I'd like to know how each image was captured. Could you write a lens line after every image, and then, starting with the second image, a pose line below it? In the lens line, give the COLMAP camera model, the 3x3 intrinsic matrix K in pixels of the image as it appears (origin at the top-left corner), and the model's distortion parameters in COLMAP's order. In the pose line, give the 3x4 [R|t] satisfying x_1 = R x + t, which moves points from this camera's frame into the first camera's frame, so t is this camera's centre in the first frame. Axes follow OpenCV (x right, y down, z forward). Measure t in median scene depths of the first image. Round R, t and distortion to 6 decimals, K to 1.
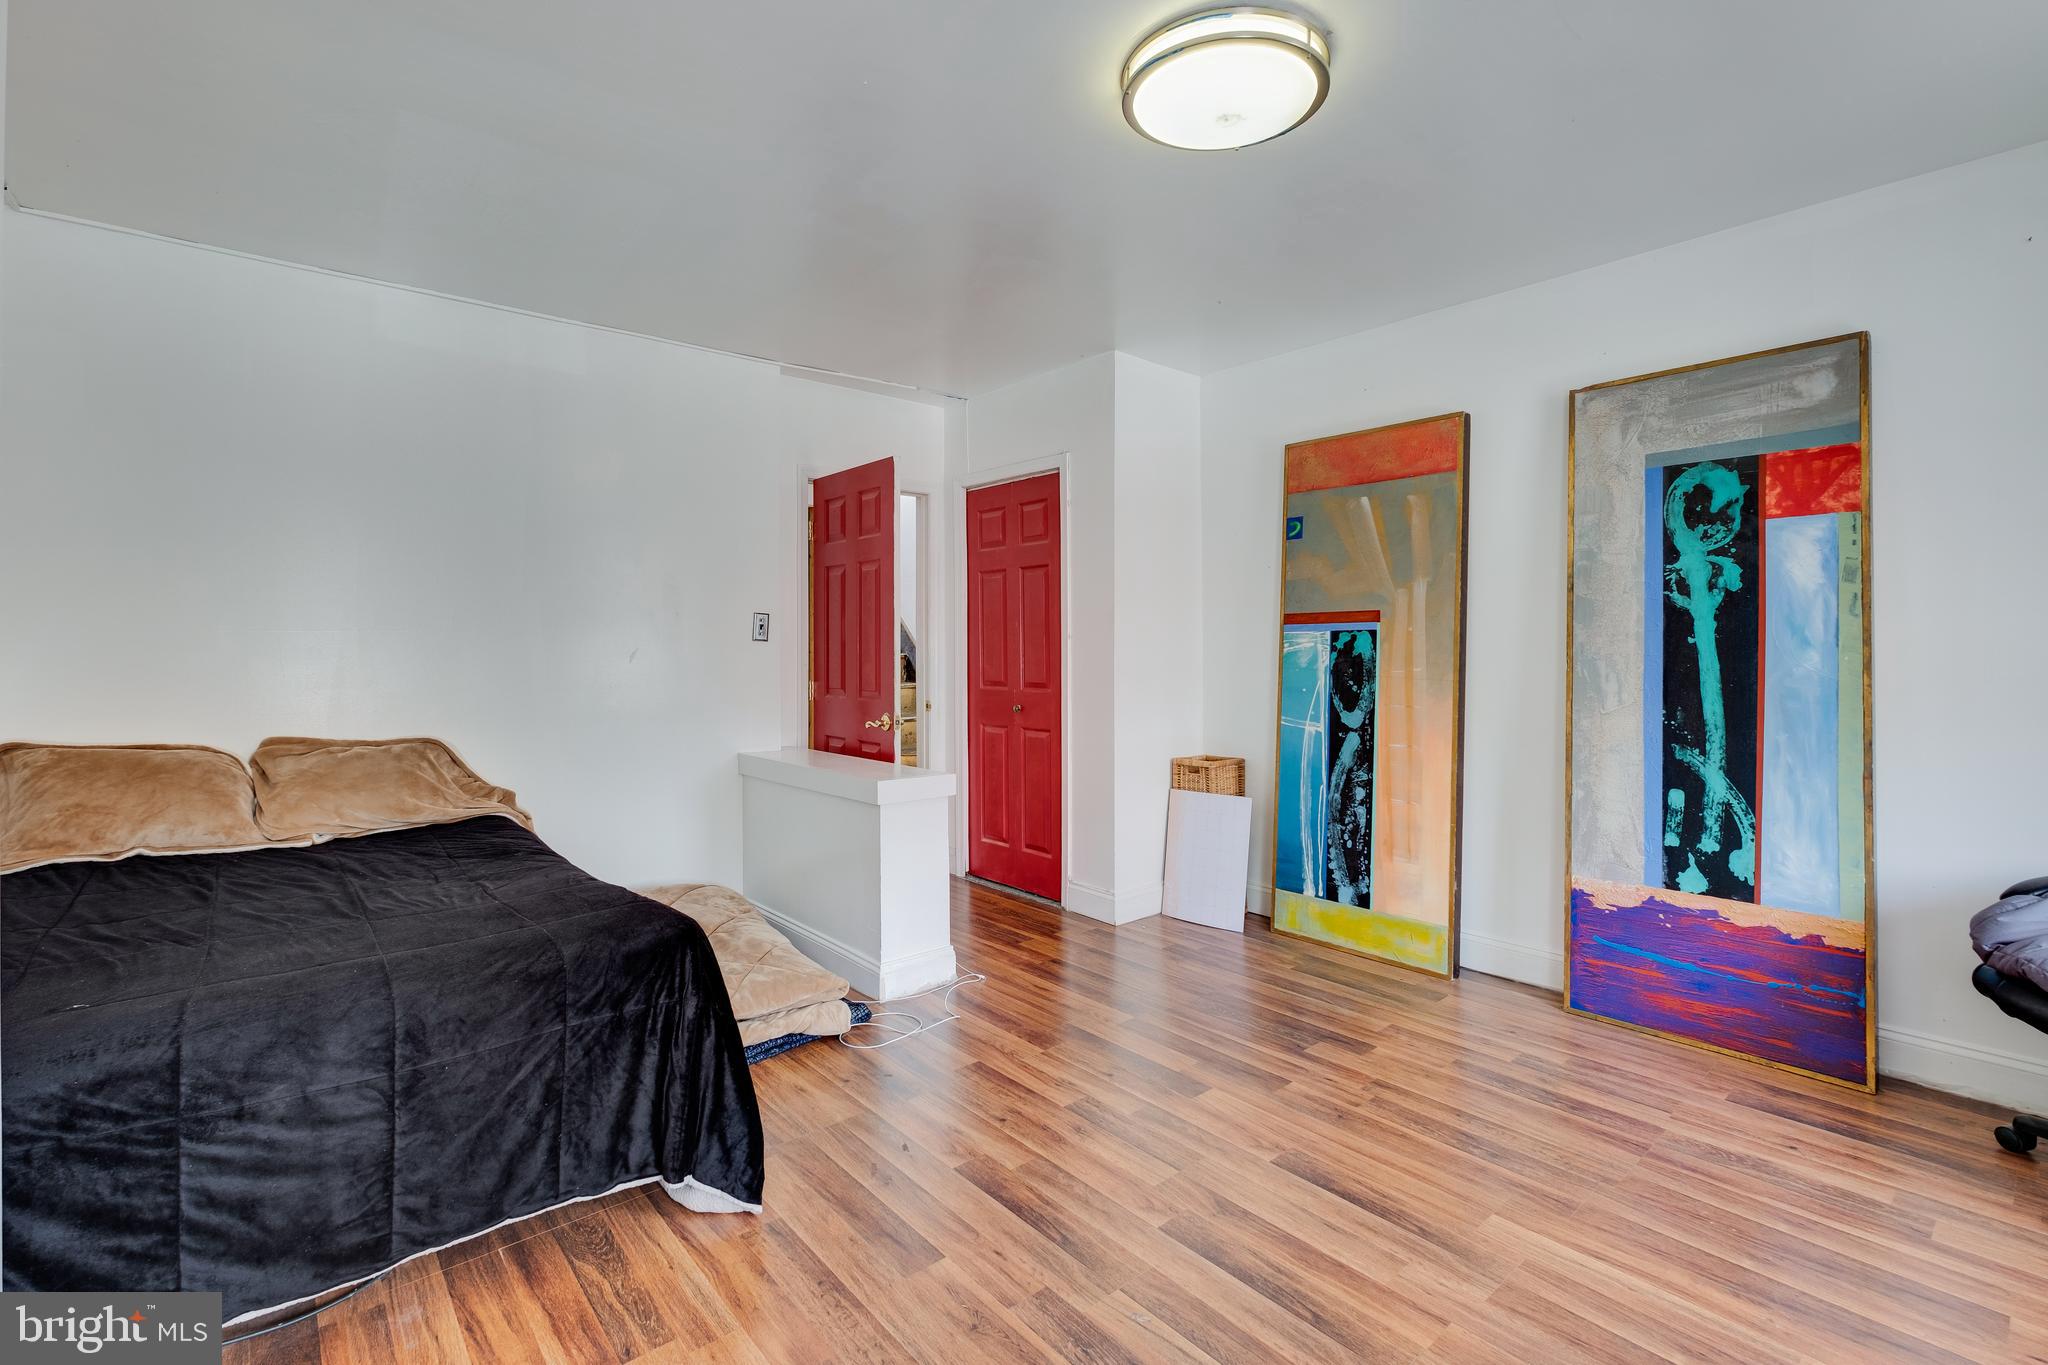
lens RADIAL K [[935.3, 0, 988.8], [0, 935.3, 678.9], [0, 0, 1]] dist [0.000009, 0.000052]
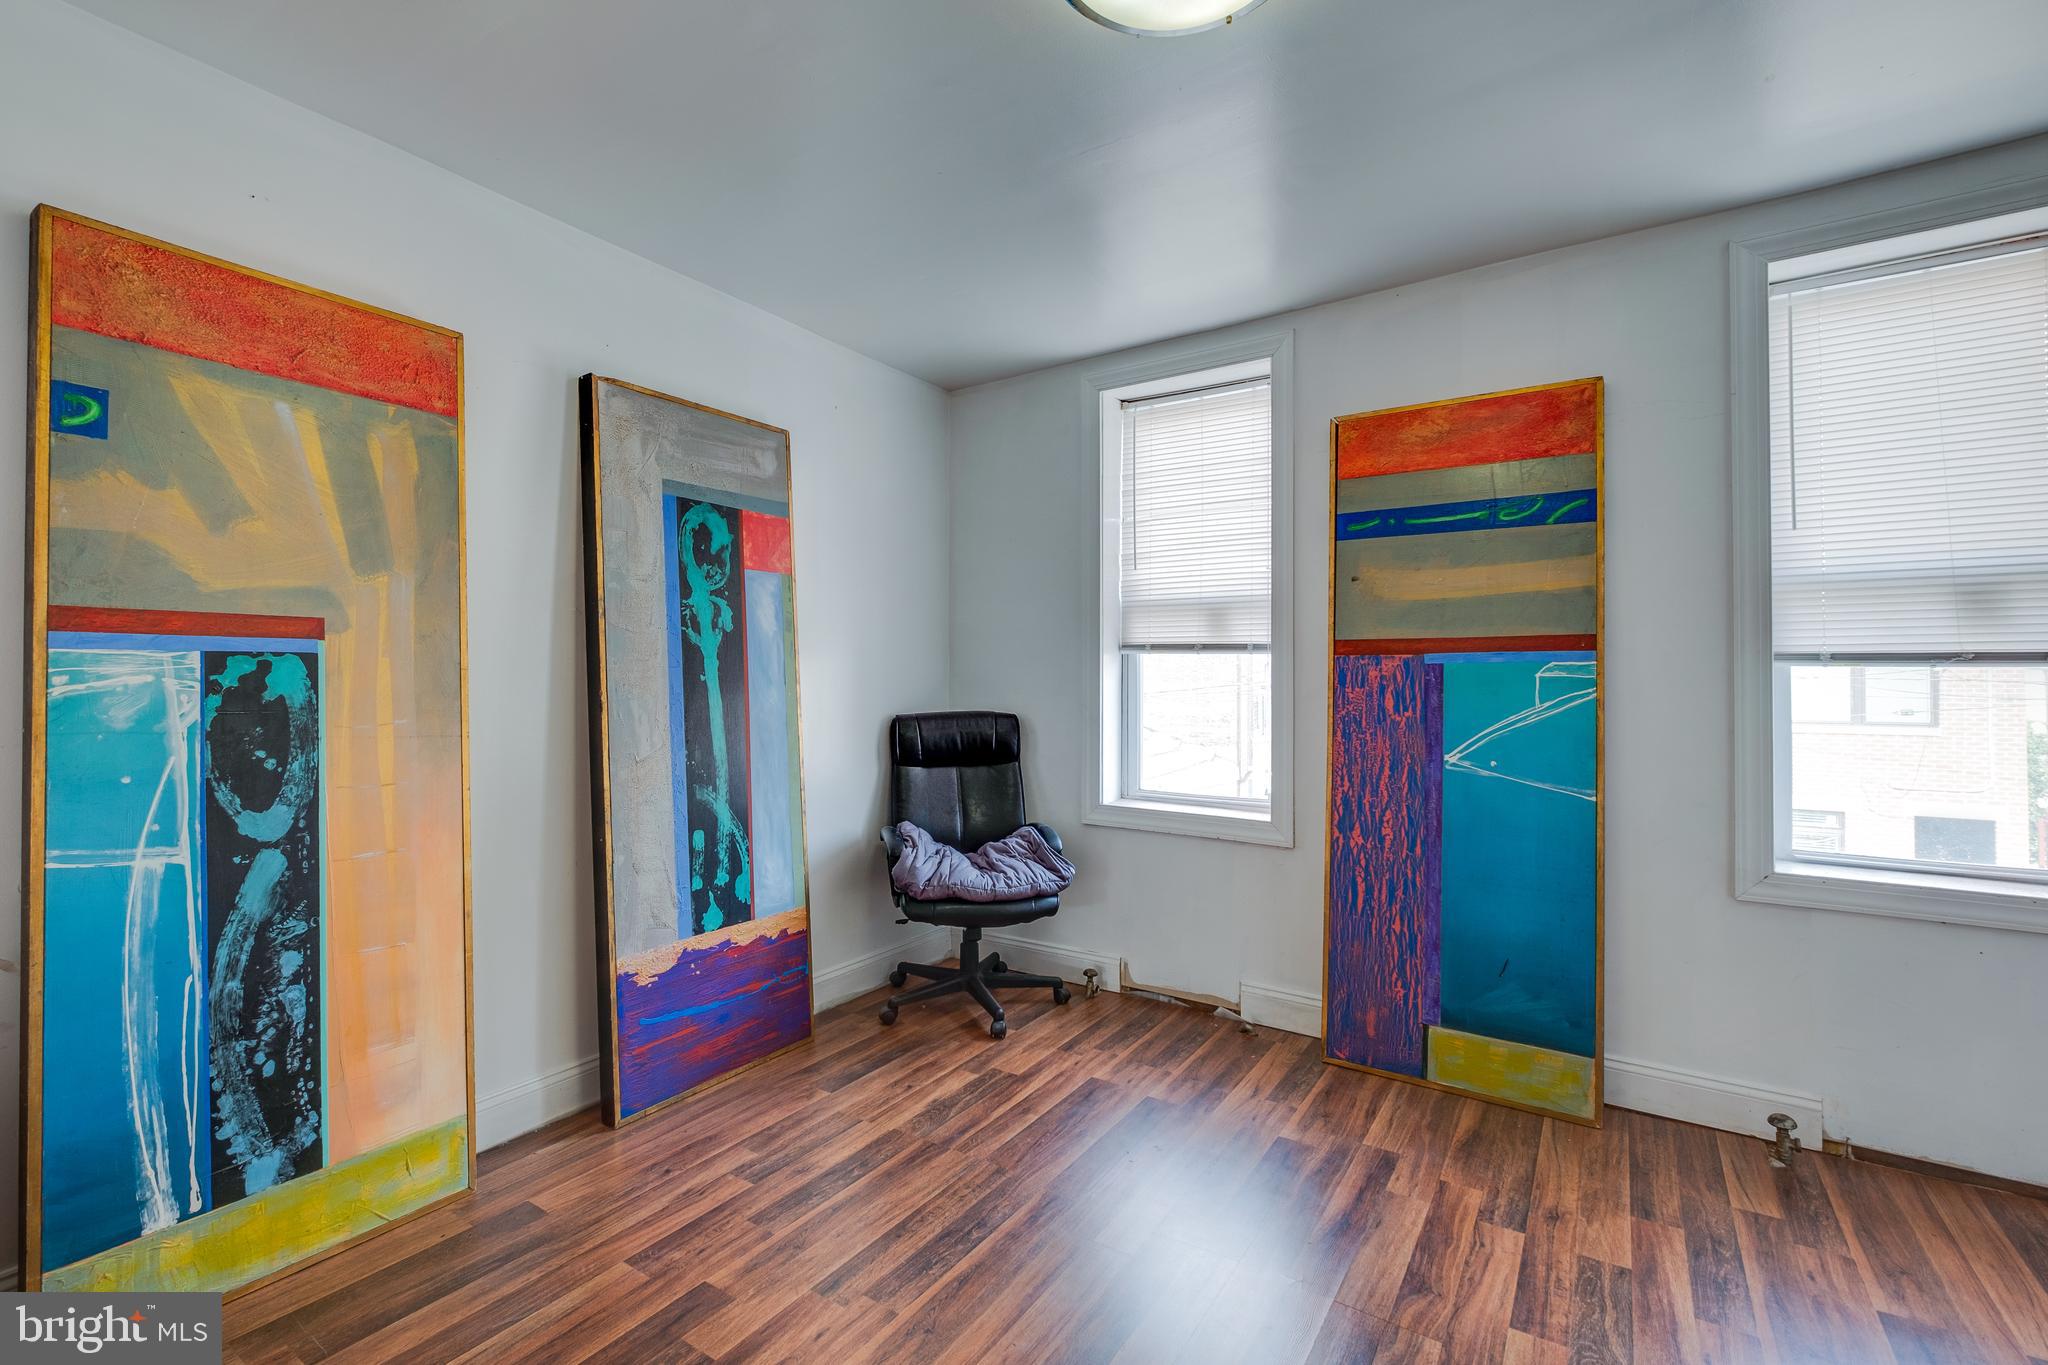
lens RADIAL K [[935.3, 0, 988.8], [0, 935.3, 678.9], [0, 0, 1]] dist [0.000009, 0.000052]
pose [[-0.300281, 0.006132, 0.953831, -0.285390], [0.032308, 0.999471, 0.003746, -0.033495], [-0.953304, 0.031942, -0.300320, 0.987051]]
